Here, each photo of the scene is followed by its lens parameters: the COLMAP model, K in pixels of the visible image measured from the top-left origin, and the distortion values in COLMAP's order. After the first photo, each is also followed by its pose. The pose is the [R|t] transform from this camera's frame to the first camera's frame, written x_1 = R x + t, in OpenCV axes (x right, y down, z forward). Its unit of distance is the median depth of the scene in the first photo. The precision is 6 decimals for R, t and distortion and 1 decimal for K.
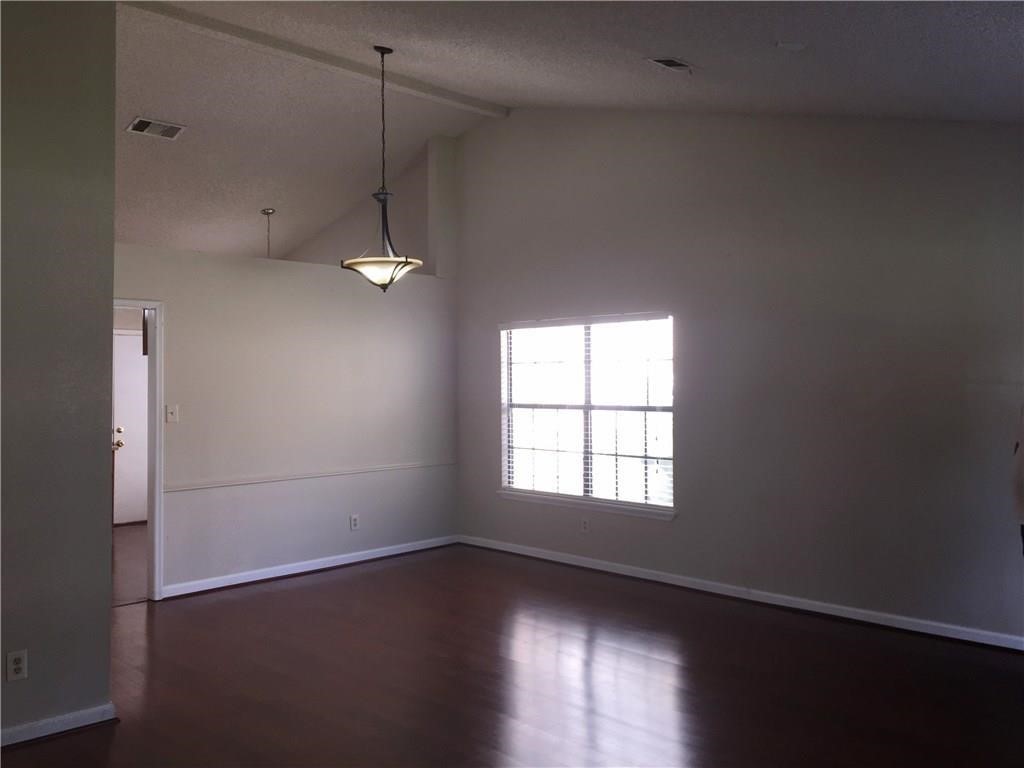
lens RADIAL K [[870.4, 0, 513.1], [0, 870.4, 362.3], [0, 0, 1]] dist [0.006344, 0.001794]
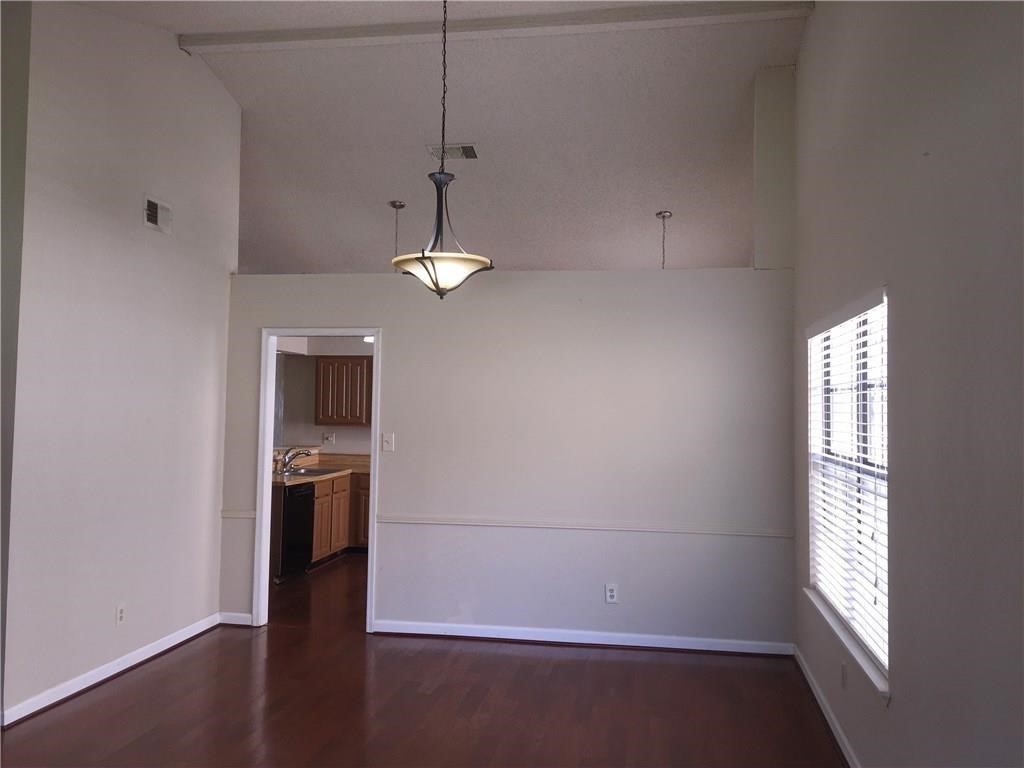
lens RADIAL K [[870.4, 0, 513.1], [0, 870.4, 362.3], [0, 0, 1]] dist [0.006344, 0.001794]
pose [[0.576536, -0.026913, -0.816628, 0.457487], [-0.000626, 0.999443, -0.033380, 0.002164], [0.817071, 0.019756, 0.576198, 0.522666]]
